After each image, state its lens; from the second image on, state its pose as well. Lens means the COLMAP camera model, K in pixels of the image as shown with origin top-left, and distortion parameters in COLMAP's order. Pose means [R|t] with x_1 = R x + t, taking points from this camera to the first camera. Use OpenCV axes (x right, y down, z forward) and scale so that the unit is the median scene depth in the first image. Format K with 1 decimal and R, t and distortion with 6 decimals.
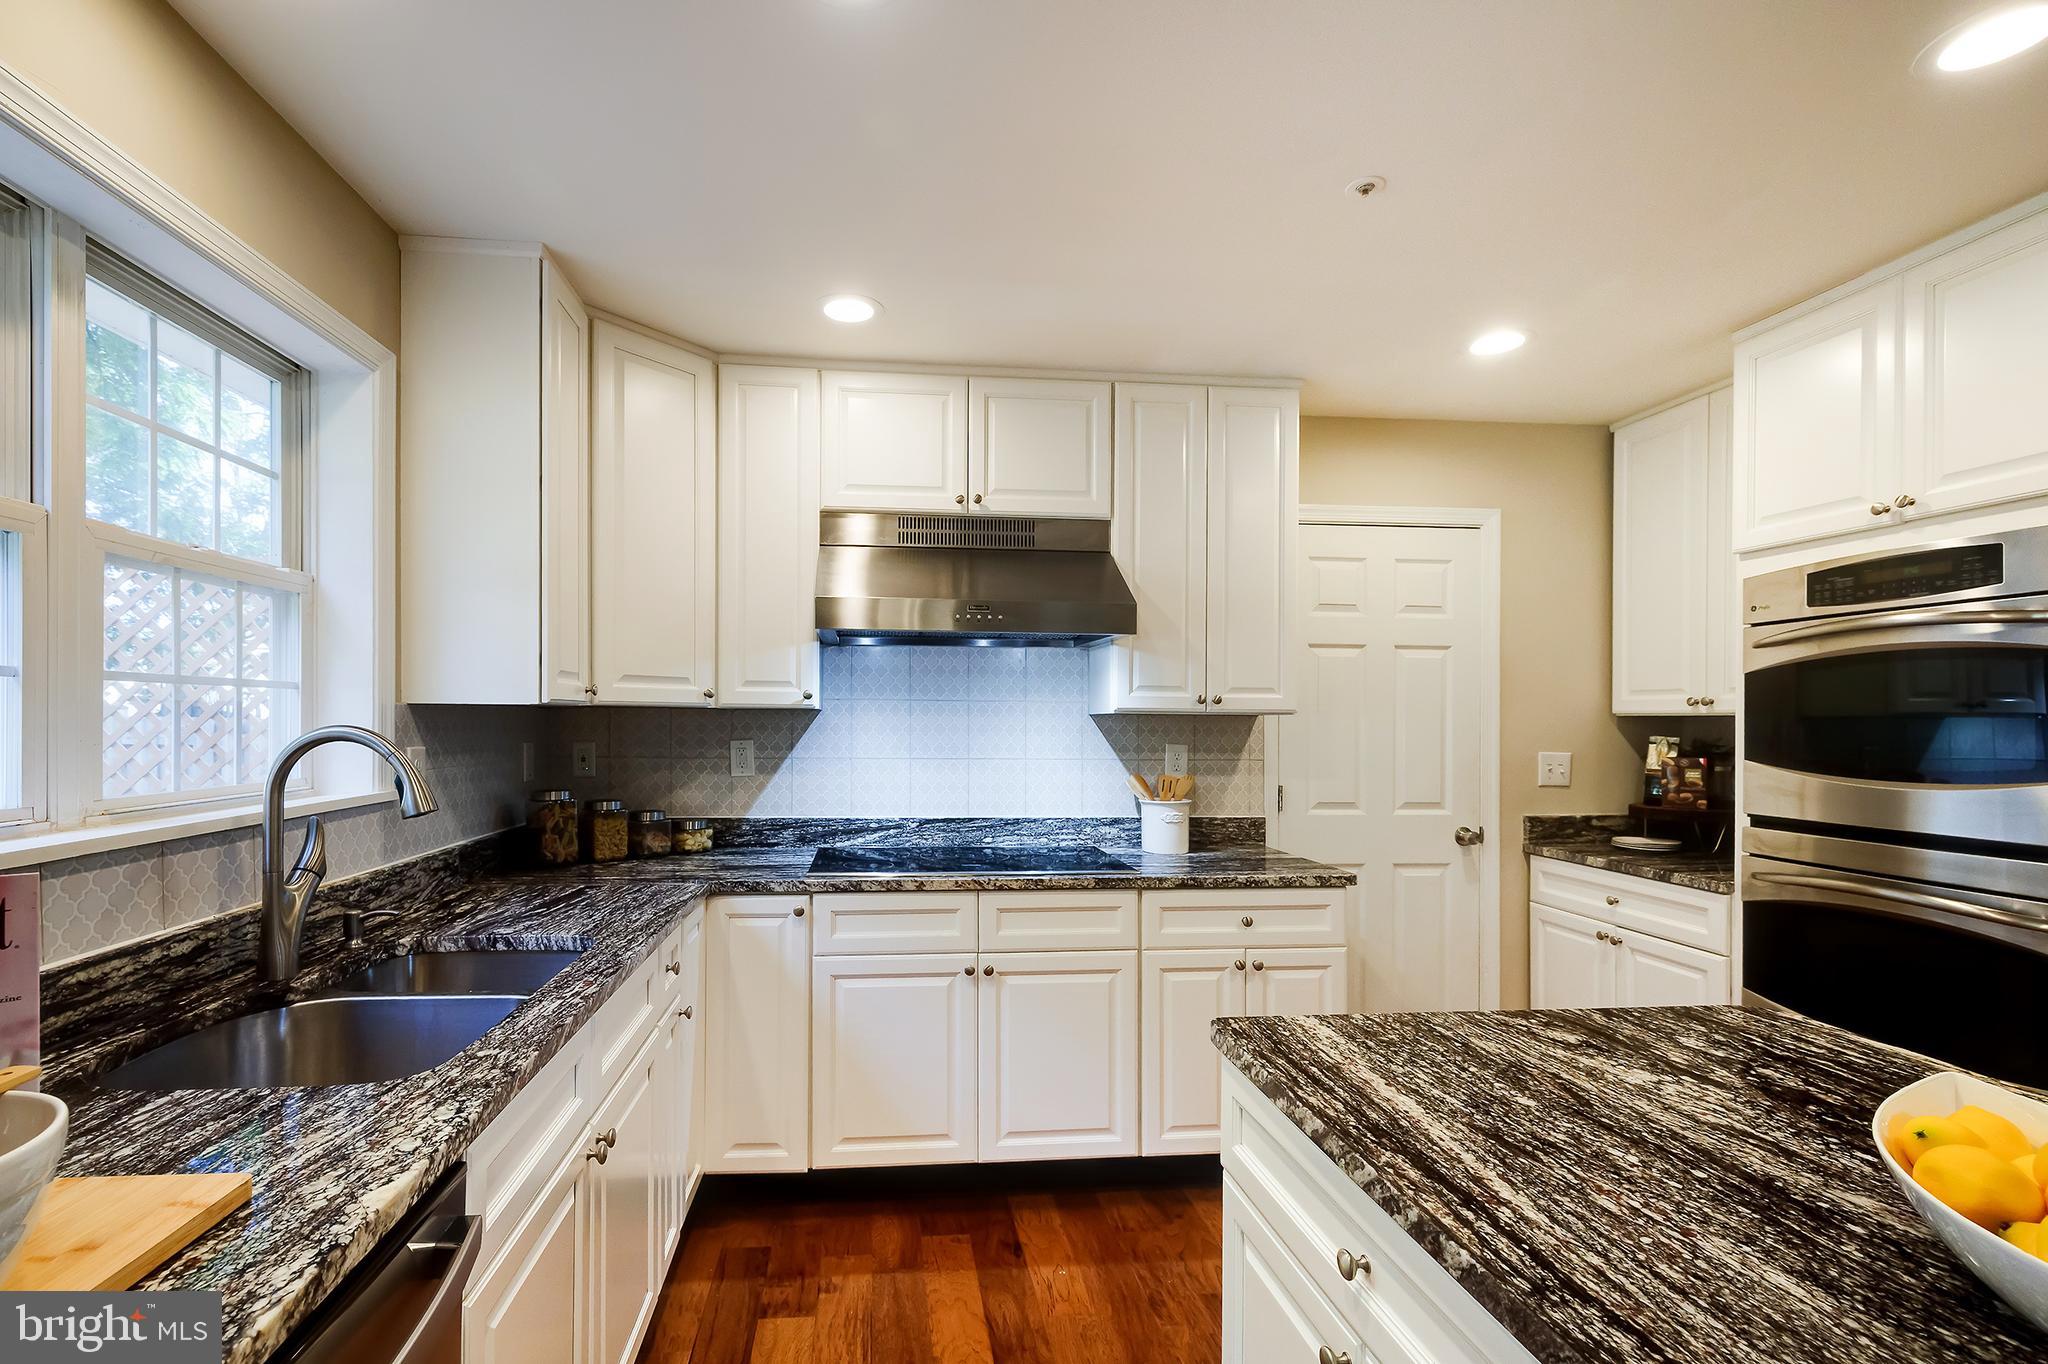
lens RADIAL K [[911.0, 0, 967.6], [0, 911.0, 731.5], [0, 0, 1]] dist [-0.003622, -0.000643]
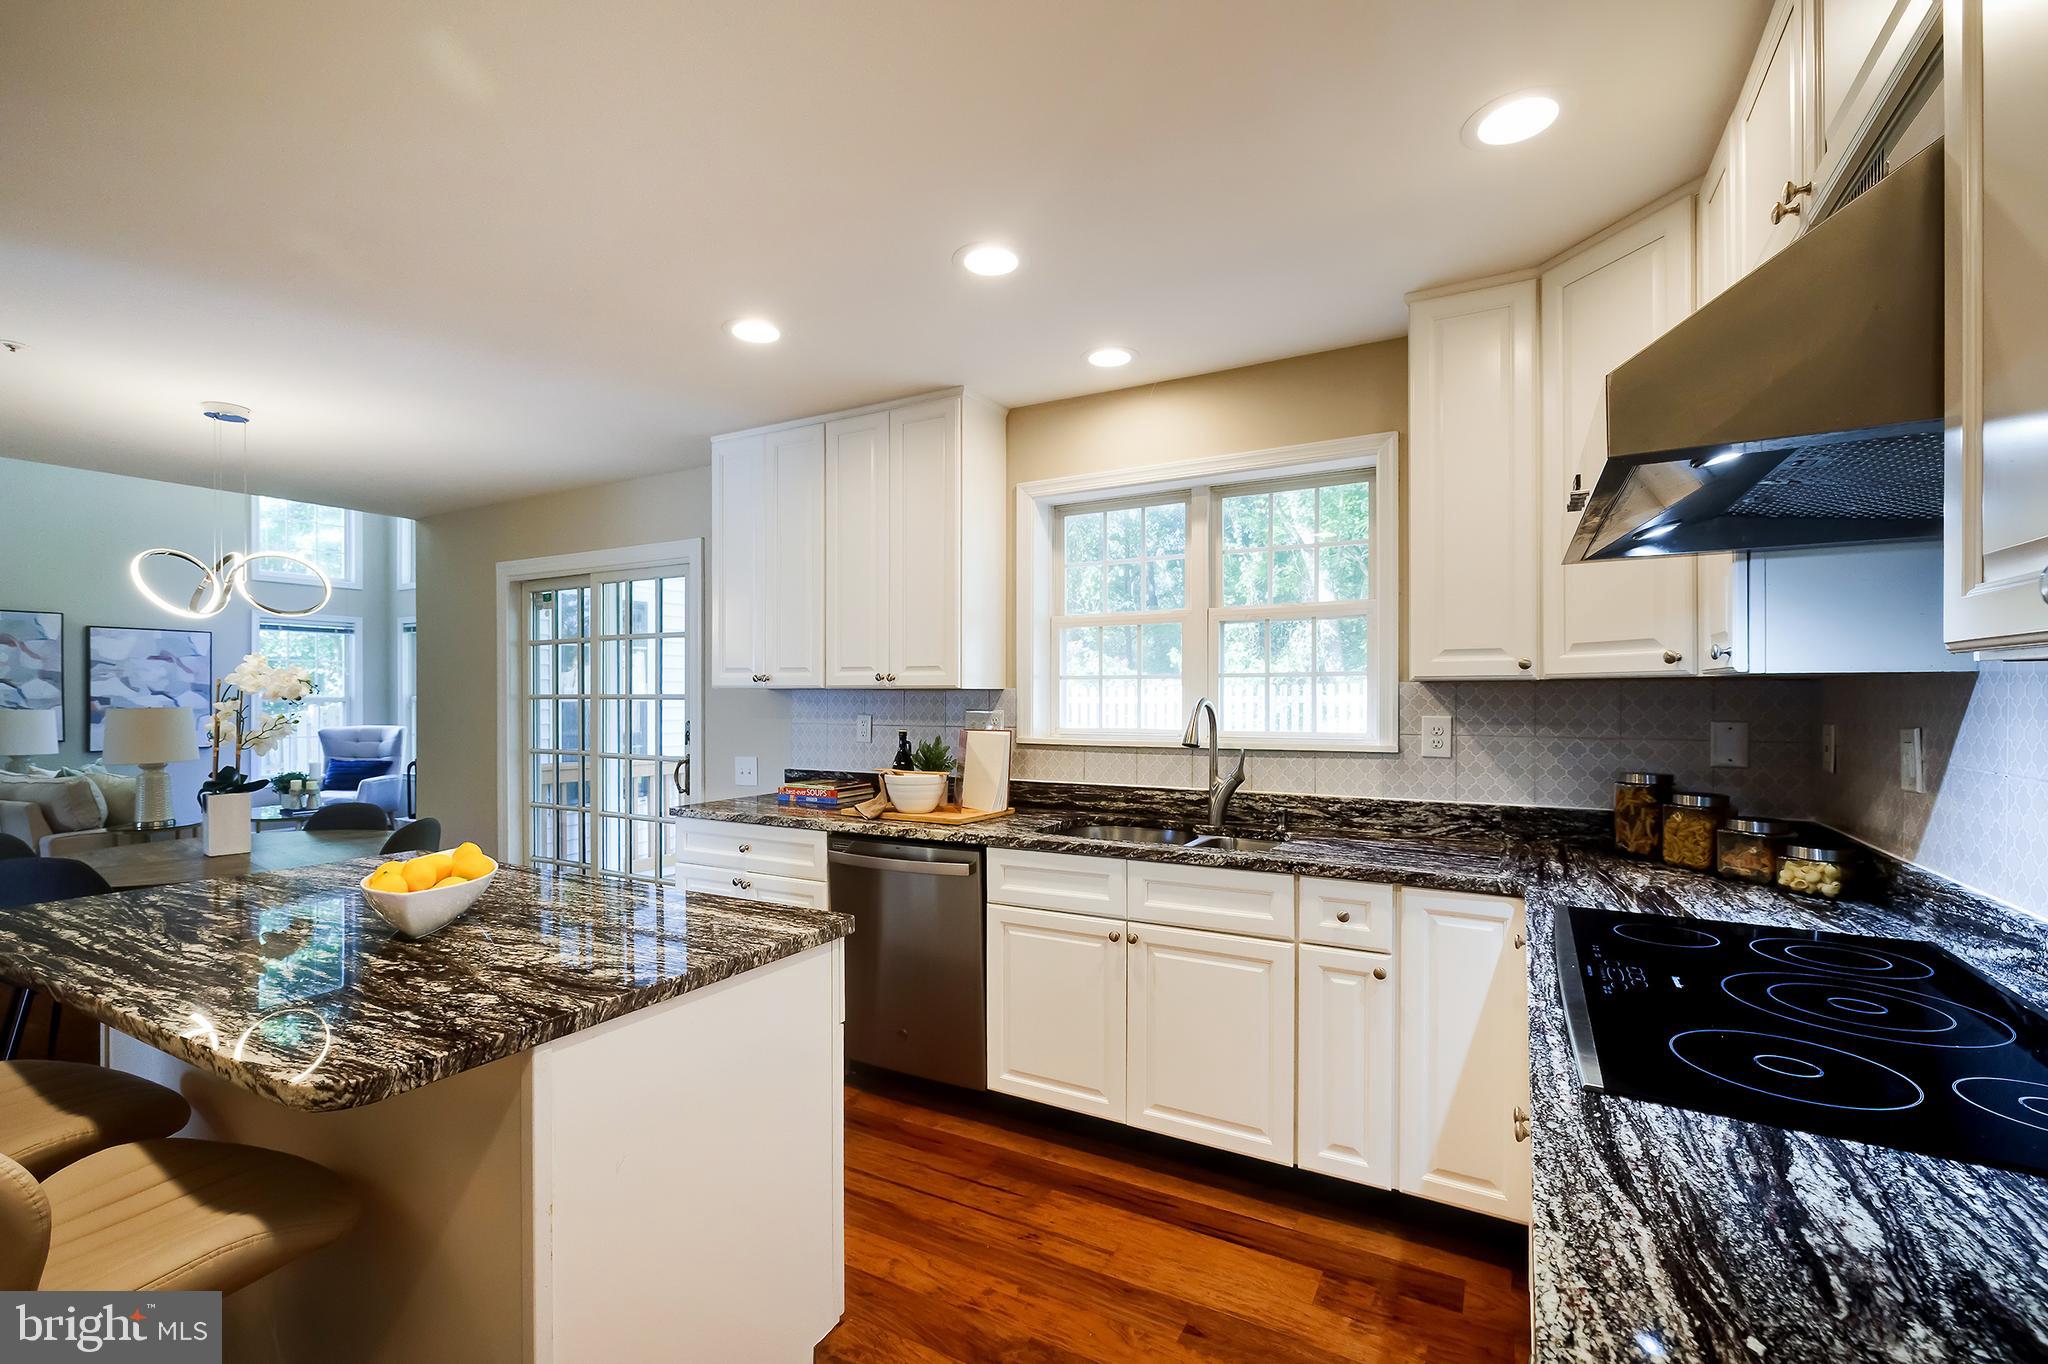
lens RADIAL K [[888.0, 0, 1037.8], [0, 888.0, 695.6], [0, 0, 1]] dist [-0.003991, -0.000159]
pose [[-0.555065, -0.003902, -0.831798, 0.853371], [-0.011495, 0.999929, 0.002981, -0.011291], [0.831727, 0.011216, -0.555071, 1.376855]]
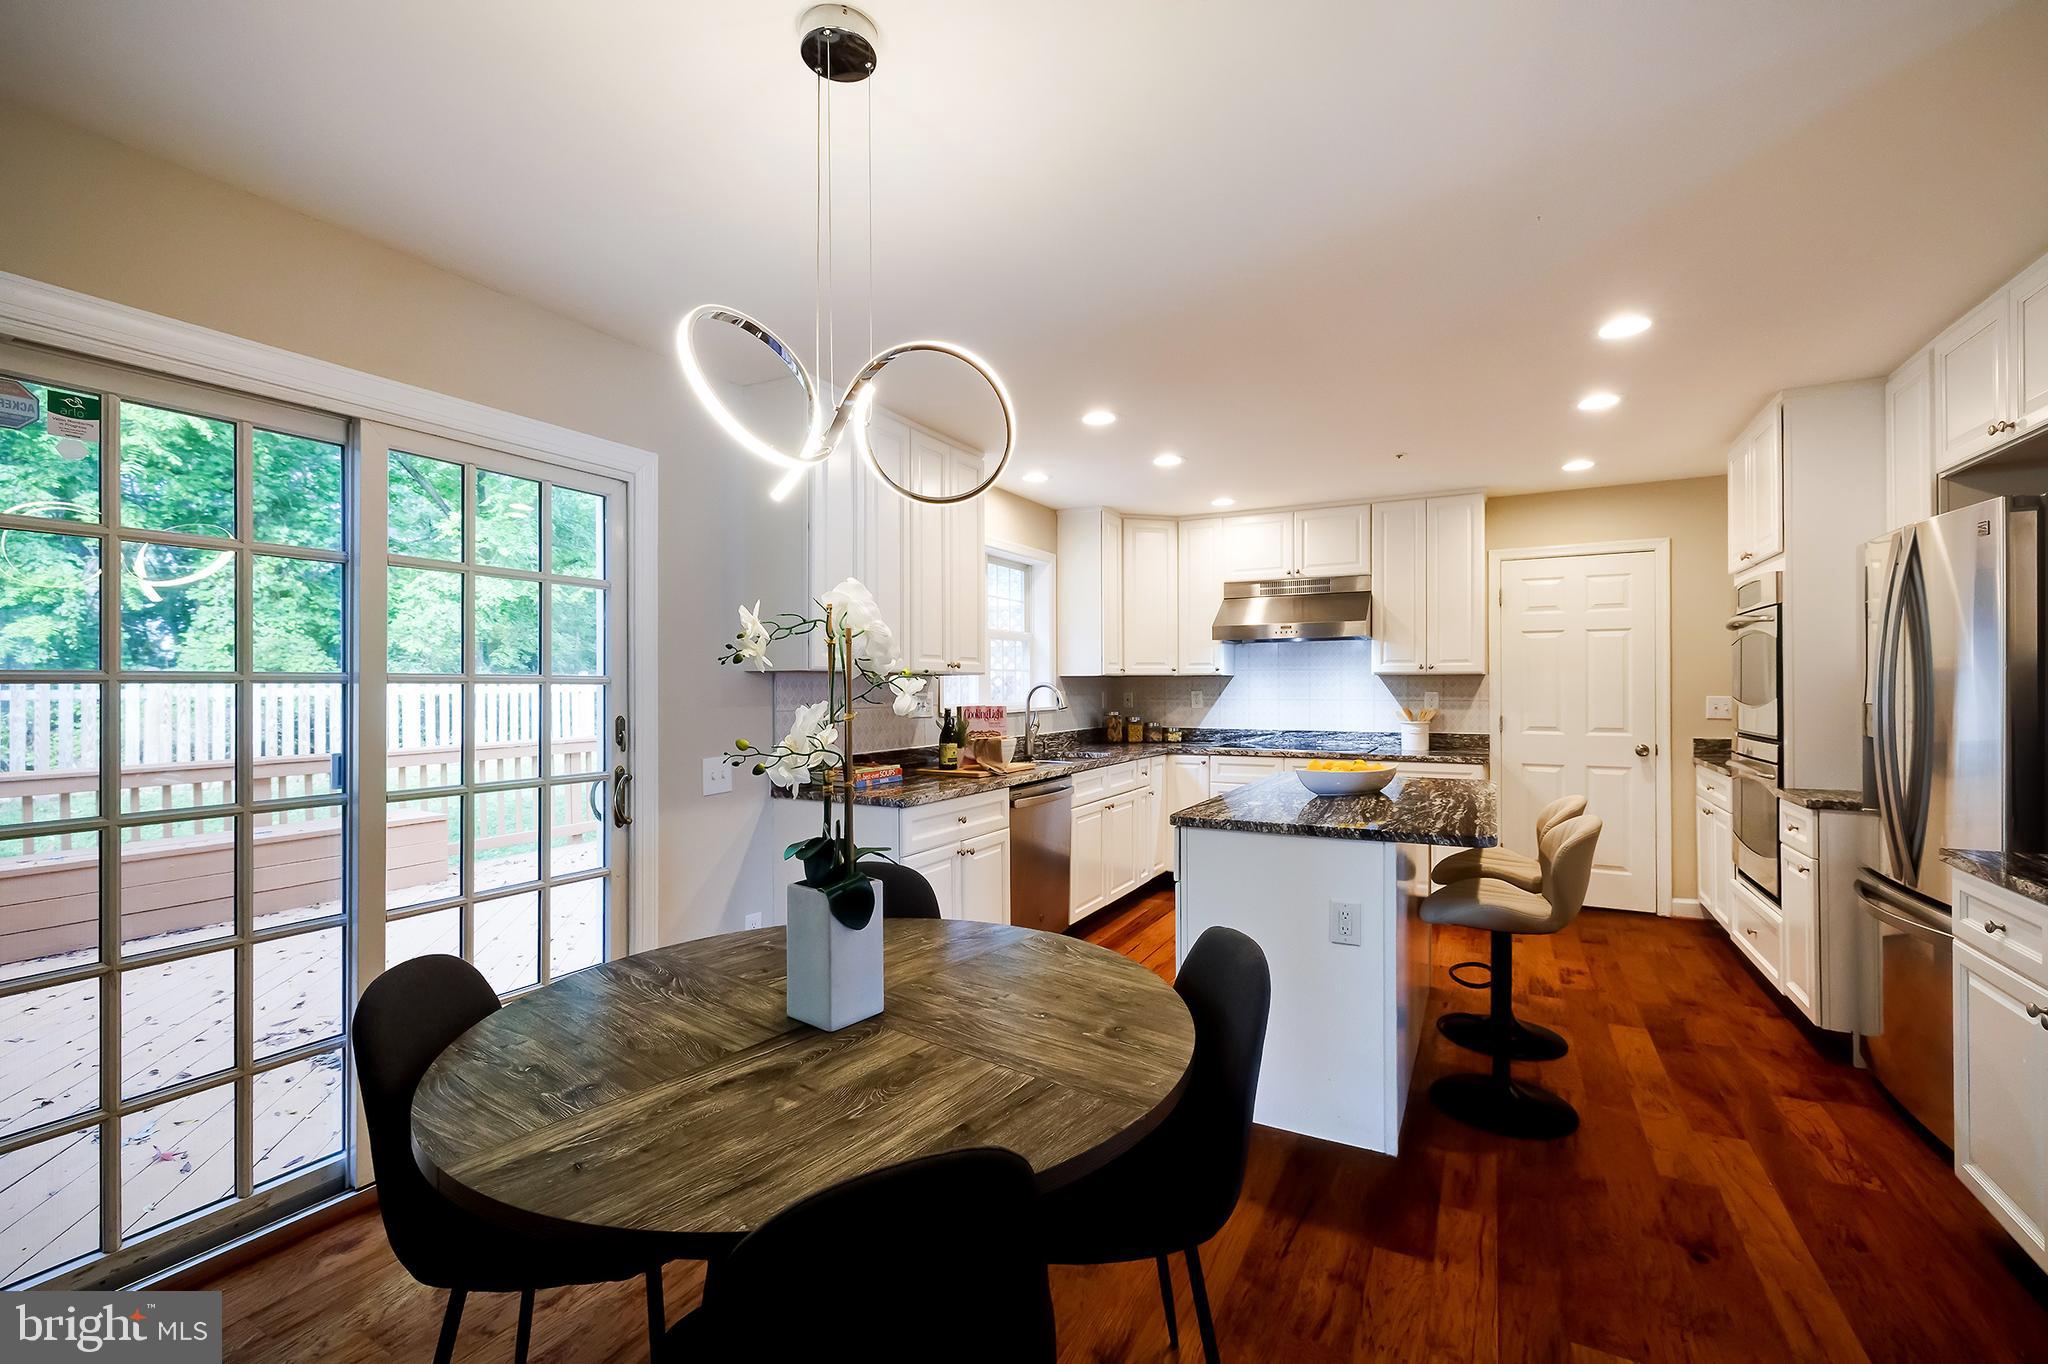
lens RADIAL K [[888.0, 0, 1022.9], [0, 888.0, 678.2], [0, 0, 1]] dist [-0.003991, -0.000159]
pose [[0.831132, -0.015599, -0.555856, 0.869202], [0.003206, 0.999724, -0.023262, 0.041606], [0.556066, 0.017552, 0.830953, -1.436143]]
